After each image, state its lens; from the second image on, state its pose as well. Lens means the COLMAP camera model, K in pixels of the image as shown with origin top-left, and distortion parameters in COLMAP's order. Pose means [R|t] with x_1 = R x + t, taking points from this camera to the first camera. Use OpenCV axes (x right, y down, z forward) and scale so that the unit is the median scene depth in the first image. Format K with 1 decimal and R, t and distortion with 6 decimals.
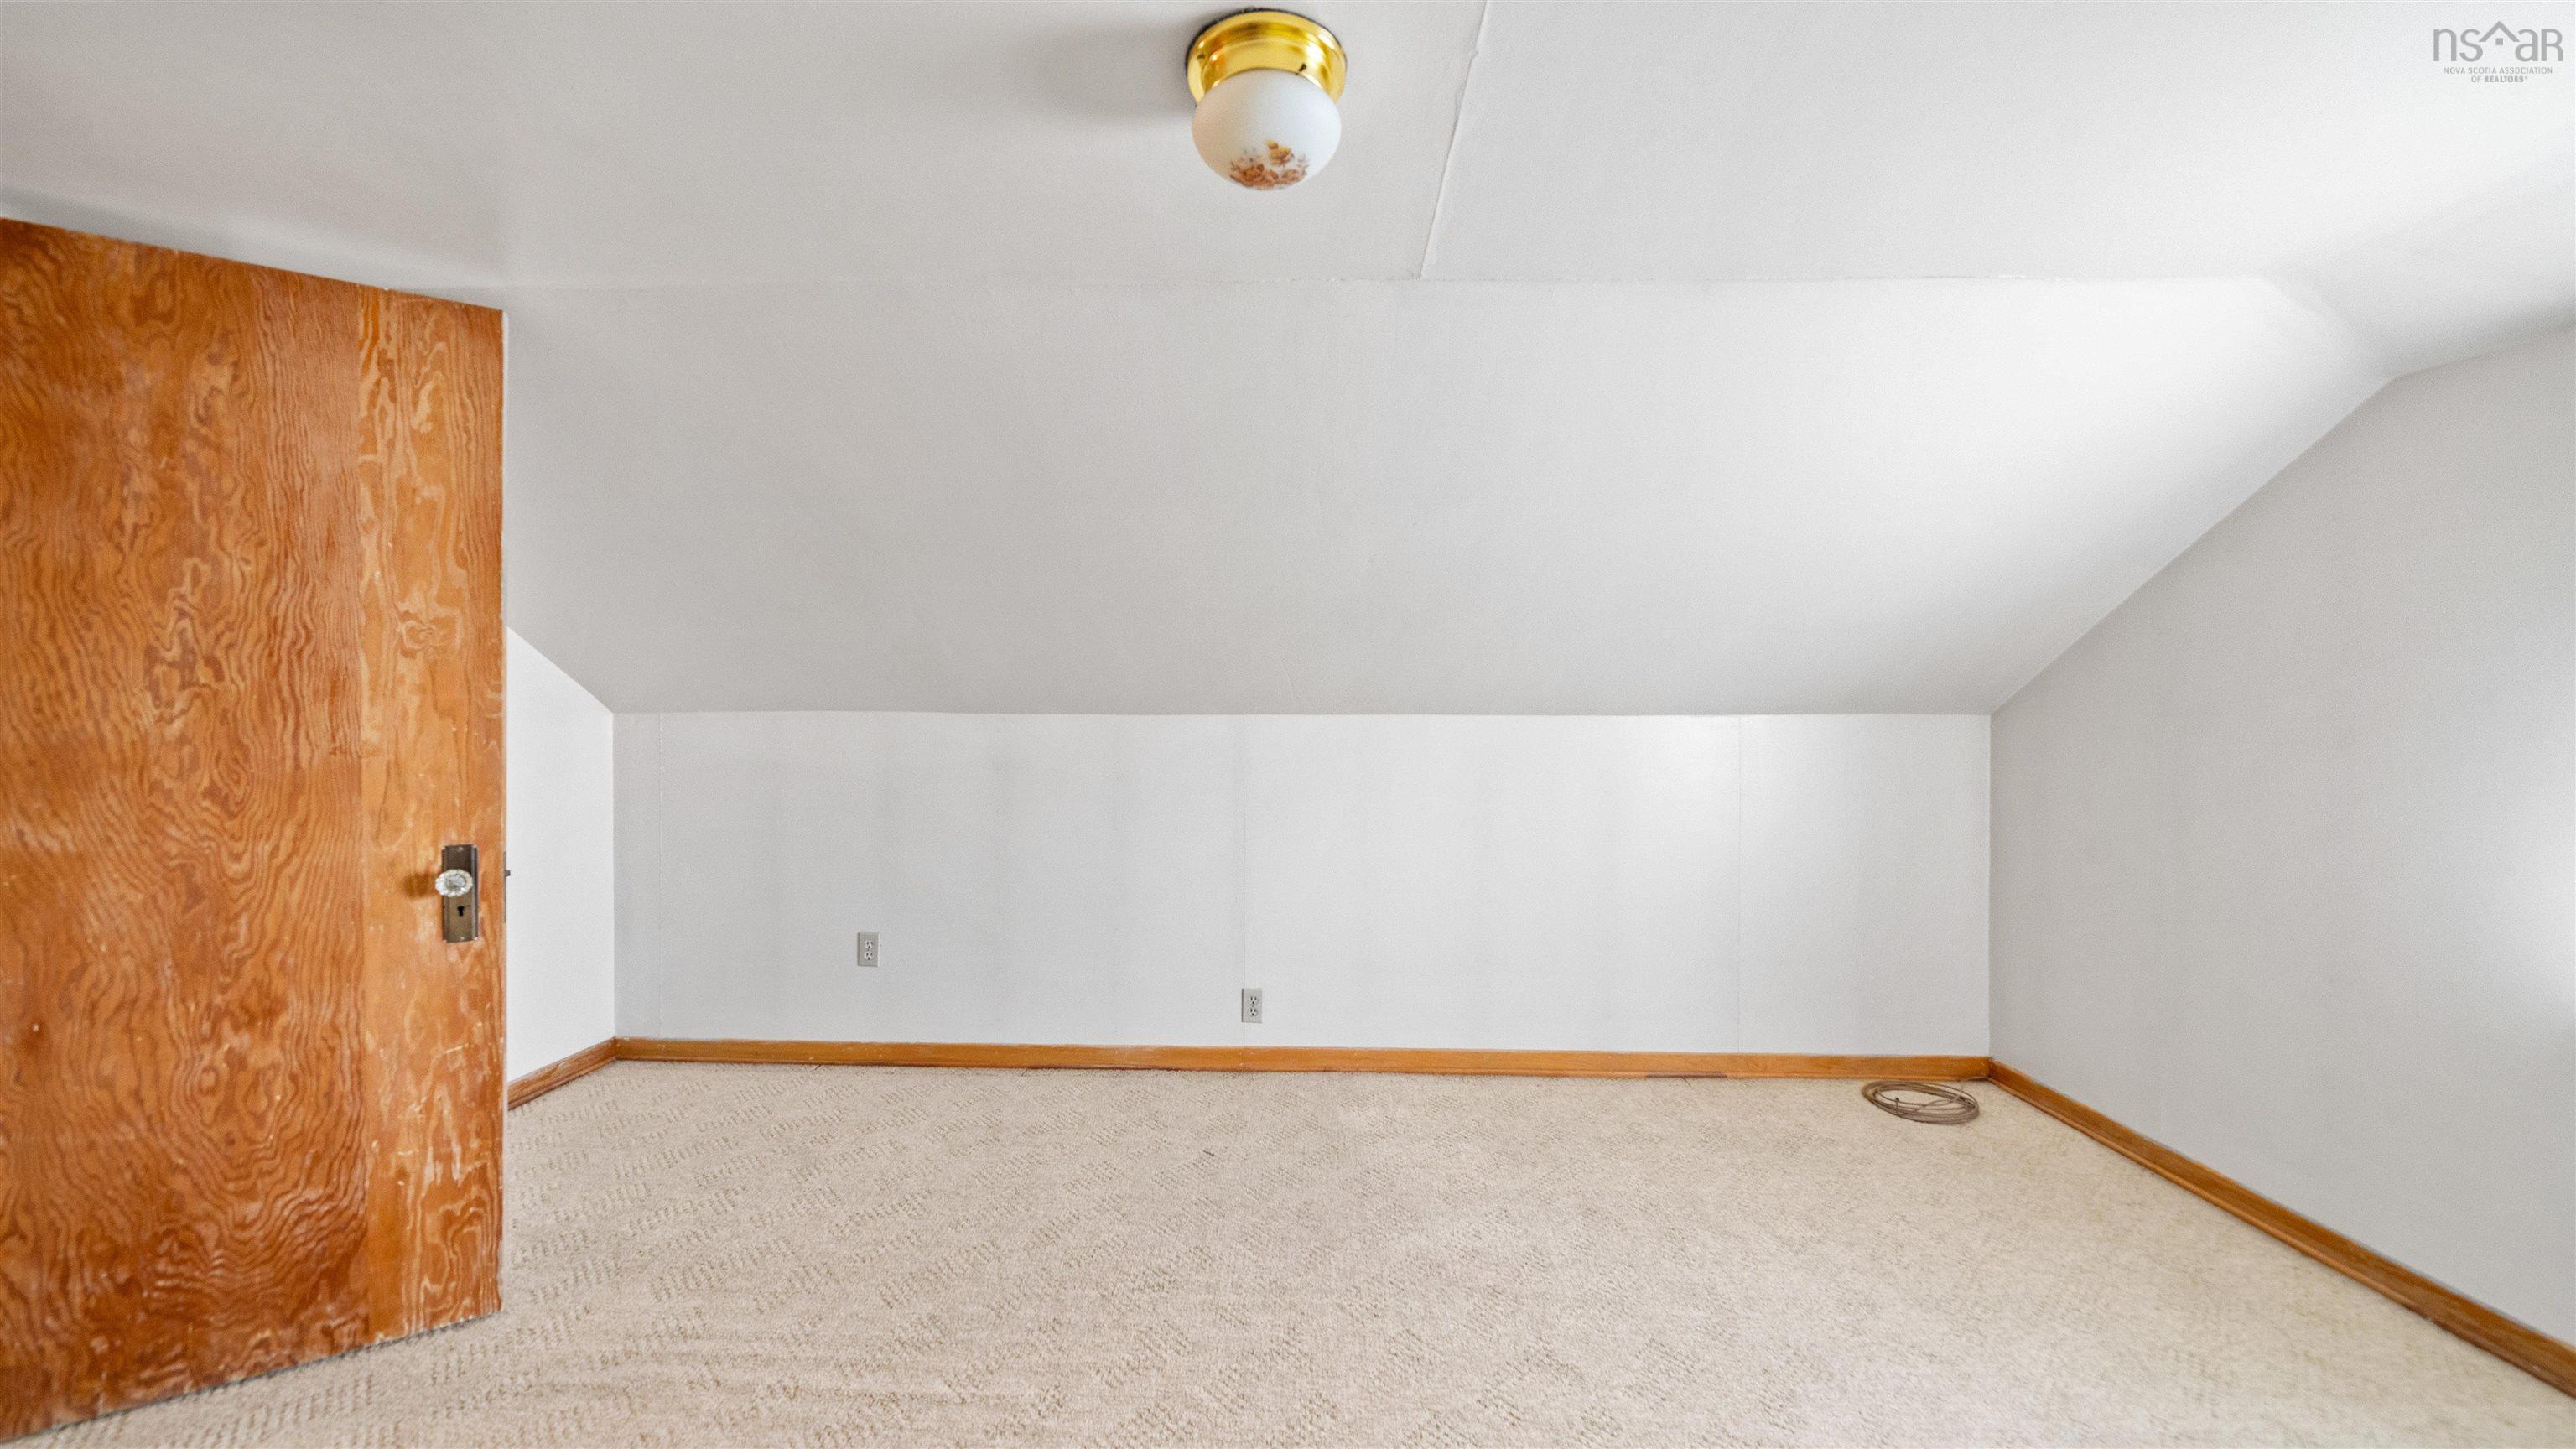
lens RADIAL K [[920.8, 0, 1288.0], [0, 920.8, 724.5], [0, 0, 1]] dist [-0.000853, -0.000070]
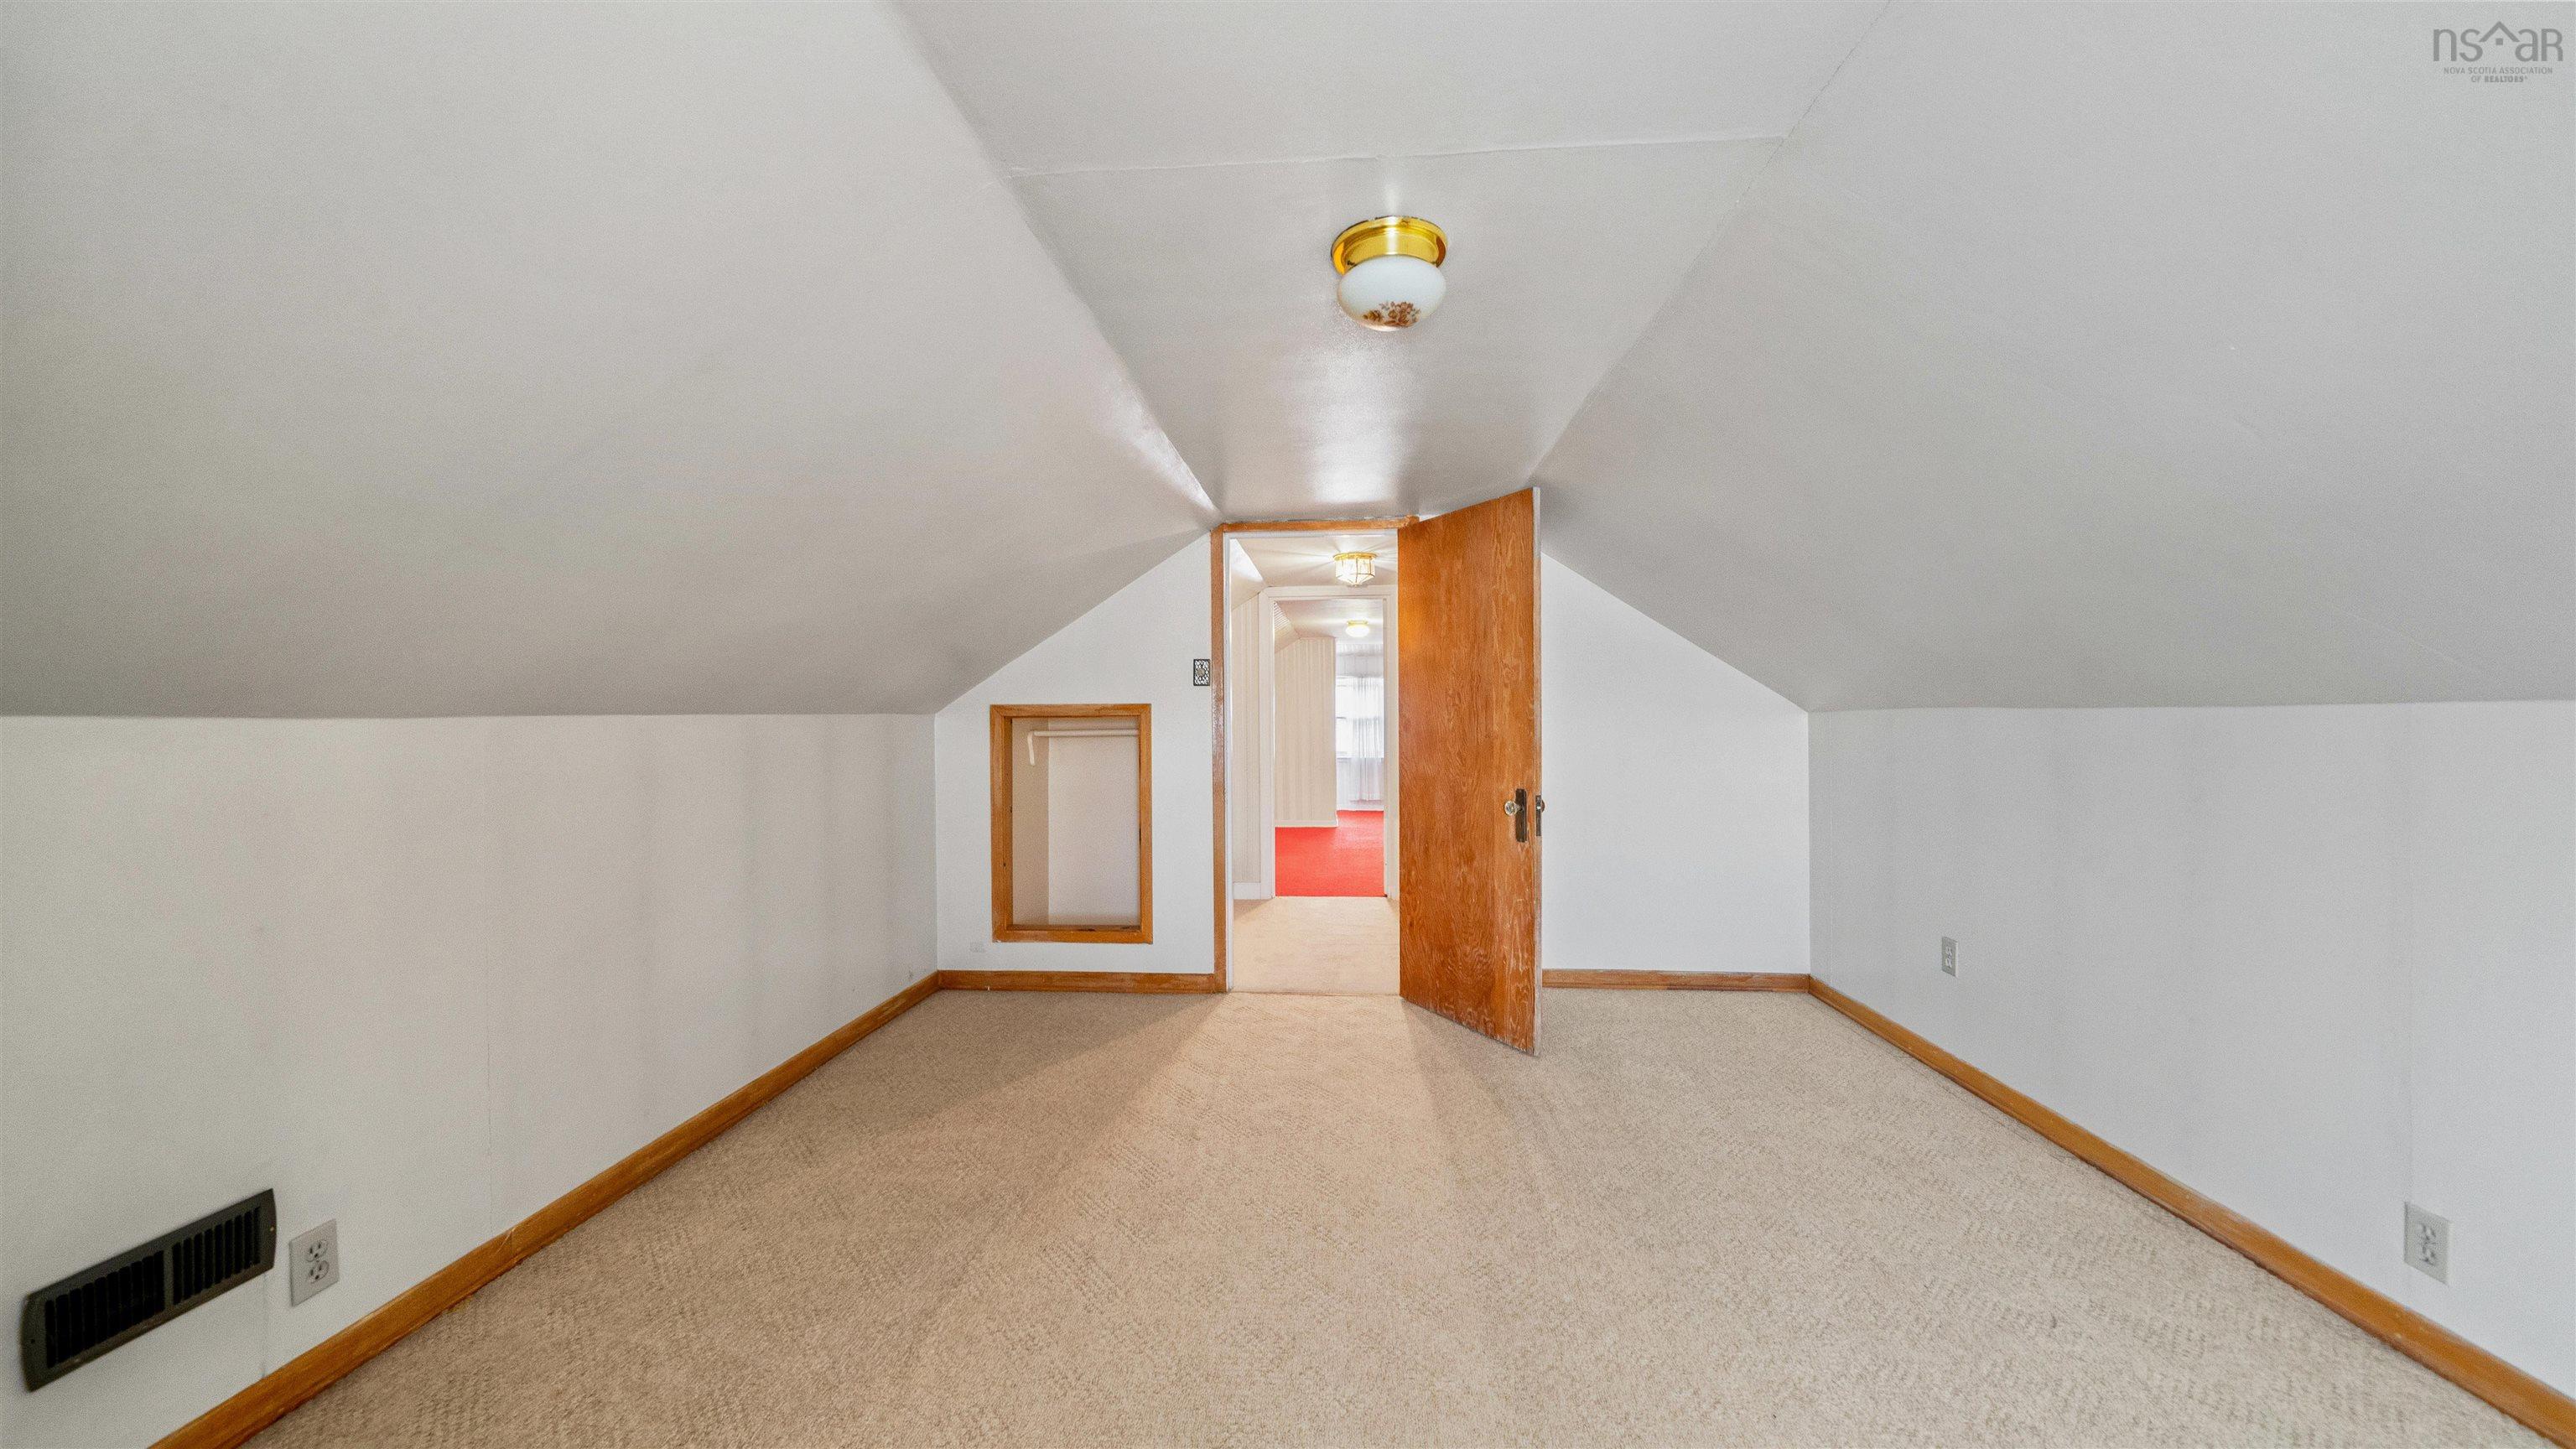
lens RADIAL K [[920.8, 0, 1288.0], [0, 920.8, 724.5], [0, 0, 1]] dist [-0.000853, -0.000070]
pose [[-0.055269, 0.003321, -0.998466, 0.964598], [0.001104, 0.999994, 0.003265, -0.002826], [0.998471, -0.000922, -0.055273, 0.651706]]
